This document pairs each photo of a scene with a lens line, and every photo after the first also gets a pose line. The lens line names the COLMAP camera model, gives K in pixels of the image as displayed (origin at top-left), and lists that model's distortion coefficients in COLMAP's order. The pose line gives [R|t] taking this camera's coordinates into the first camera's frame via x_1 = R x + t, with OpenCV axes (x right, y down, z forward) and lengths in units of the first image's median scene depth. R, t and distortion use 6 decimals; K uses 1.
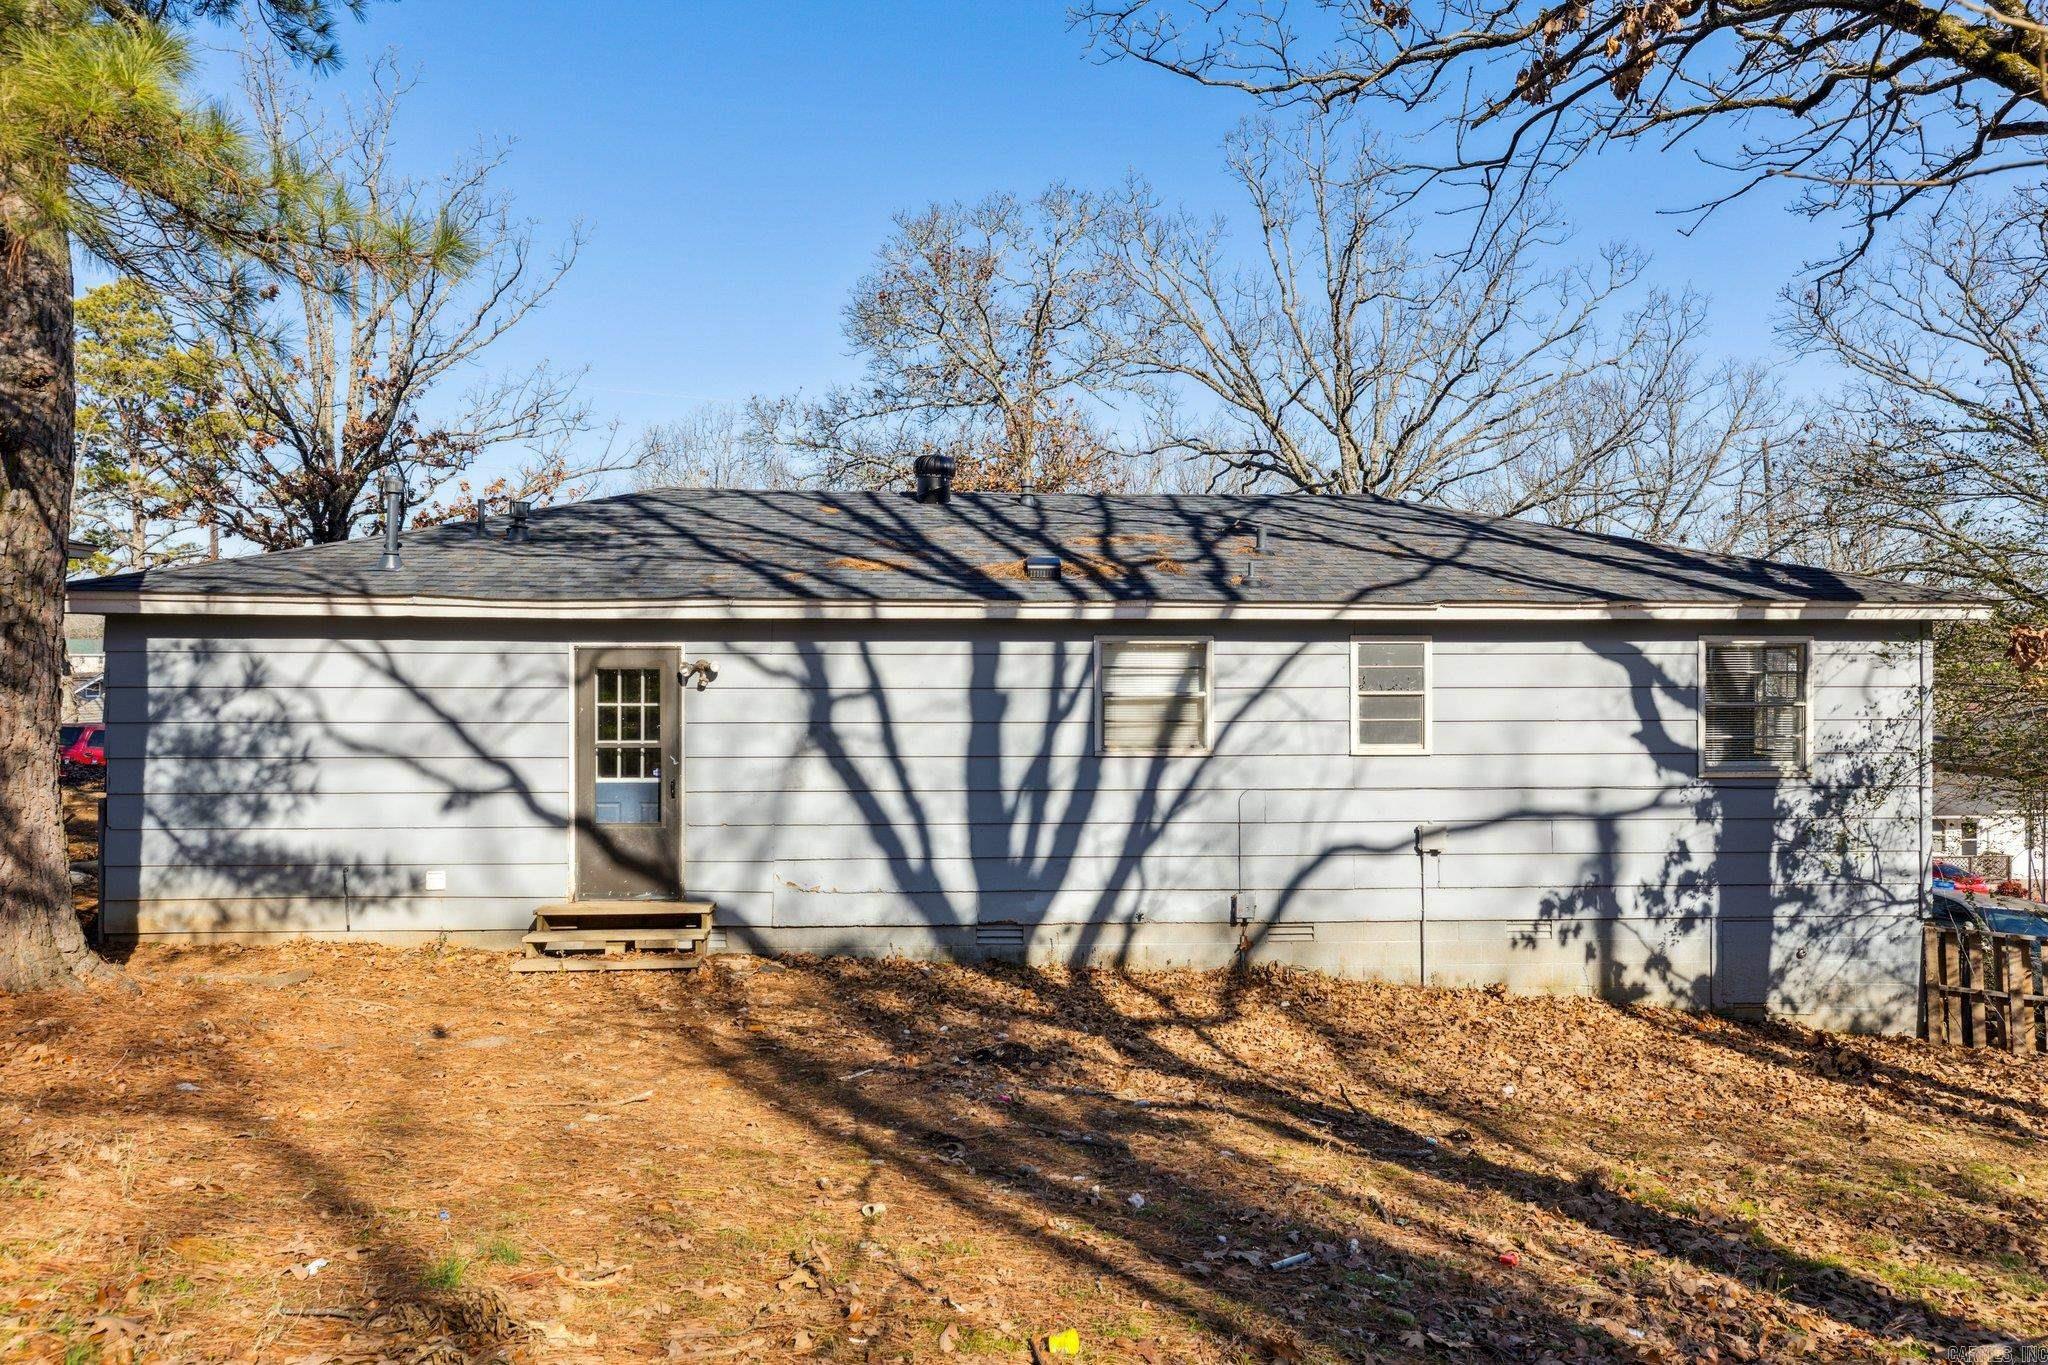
lens RADIAL K [[1374.9, 0, 1026.0], [0, 1374.9, 687.0], [0, 0, 1]] dist [0.018746, -0.000531]
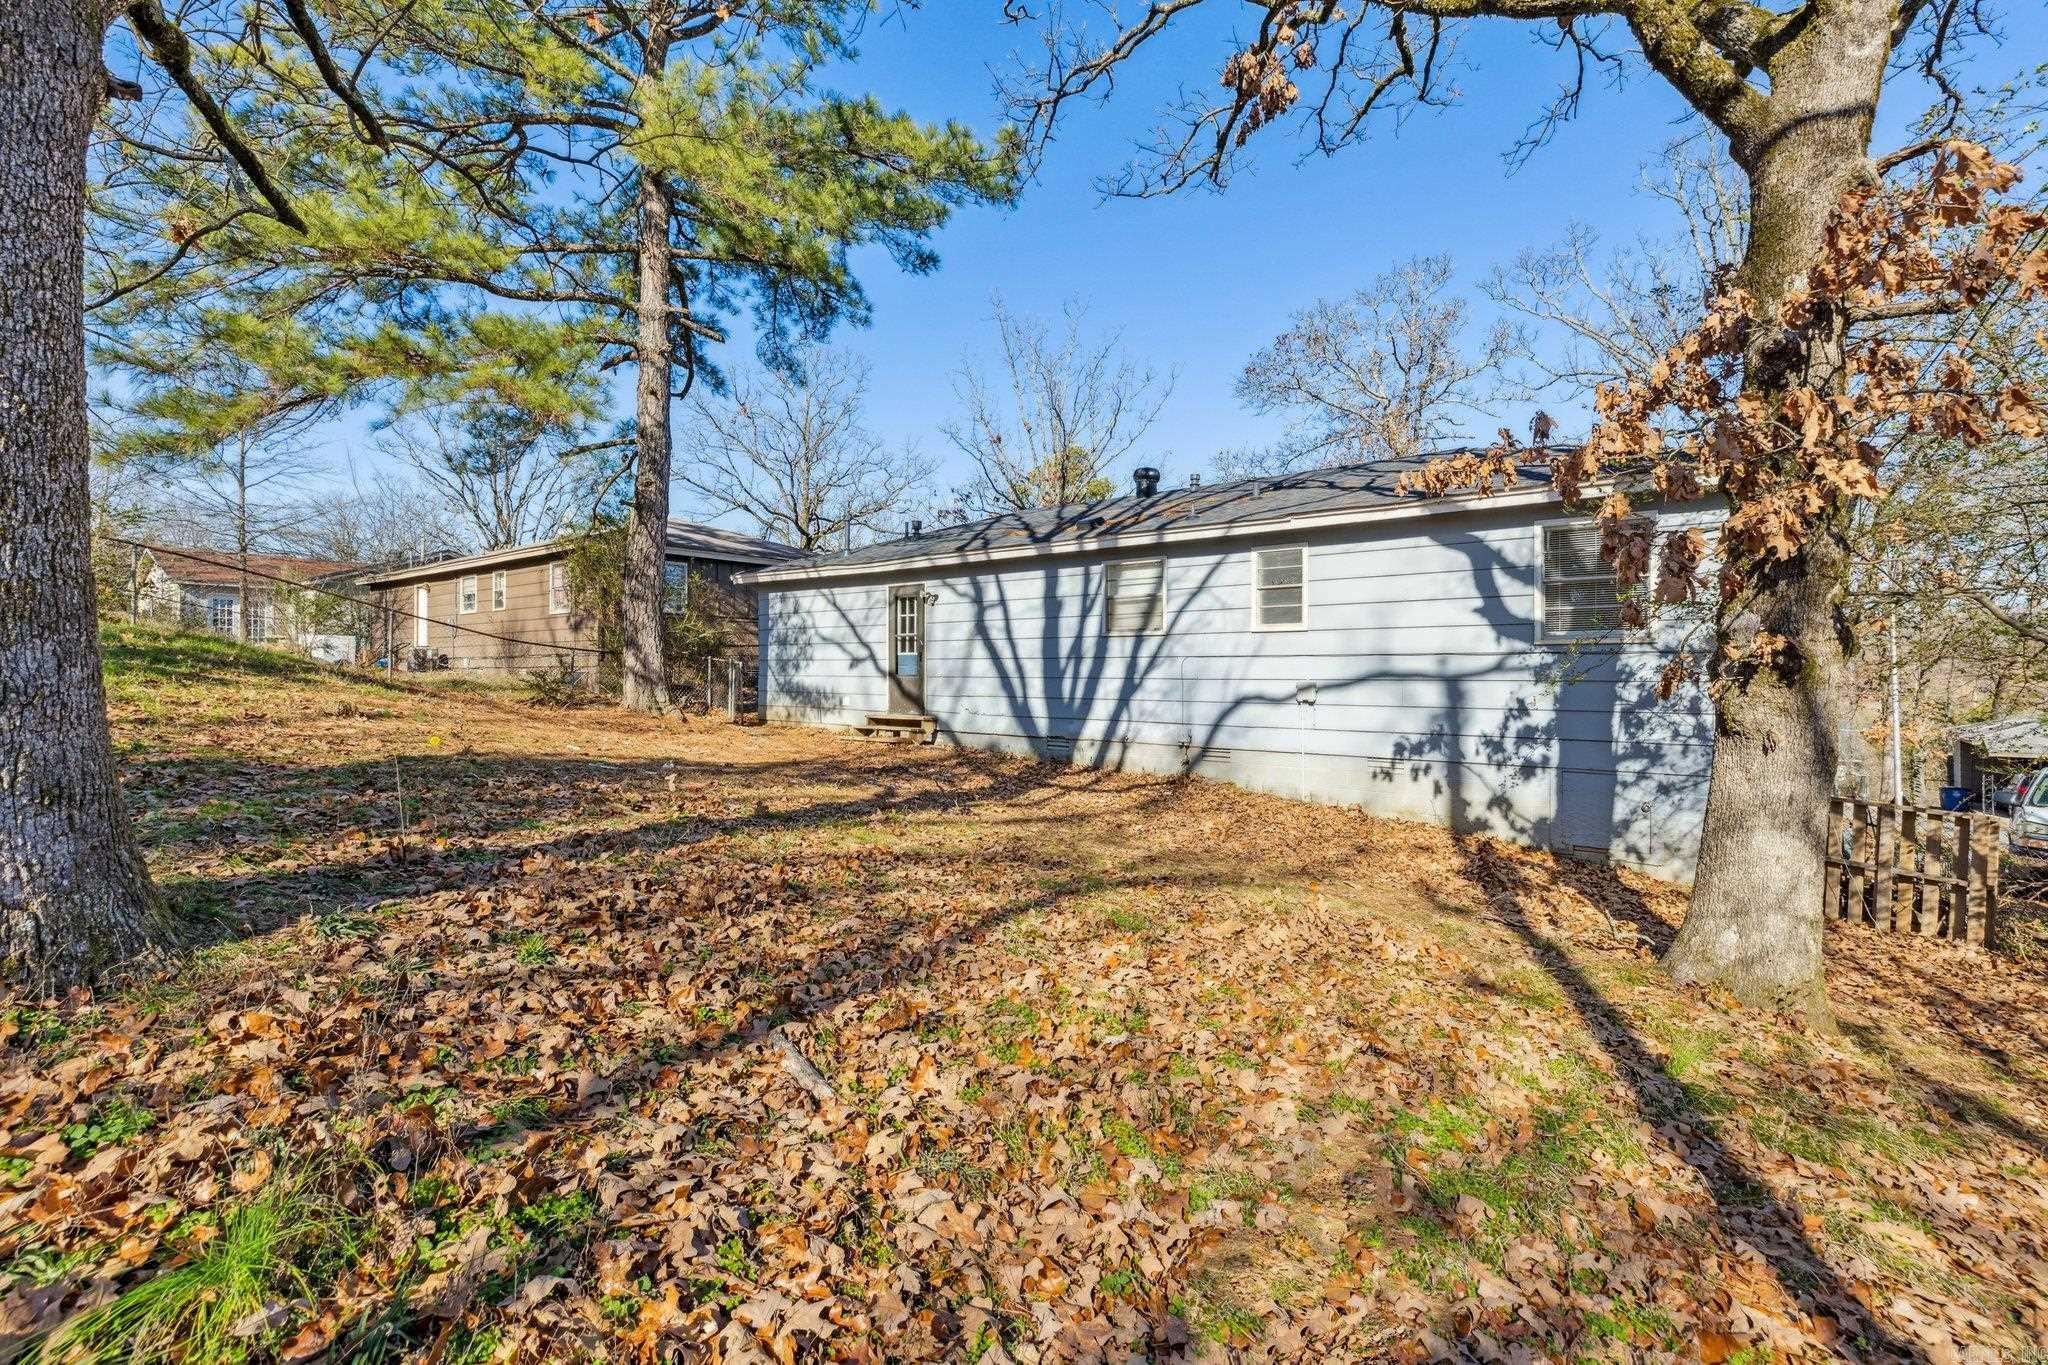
lens RADIAL K [[949.6, 0, 1023.5], [0, 949.6, 670.9], [0, 0, 1]] dist [0.013243, -0.001534]
pose [[0.721983, -0.000067, -0.691911, 0.740129], [-0.014111, 0.999791, -0.014821, 0.107127], [0.691767, 0.020464, 0.721831, 0.133427]]
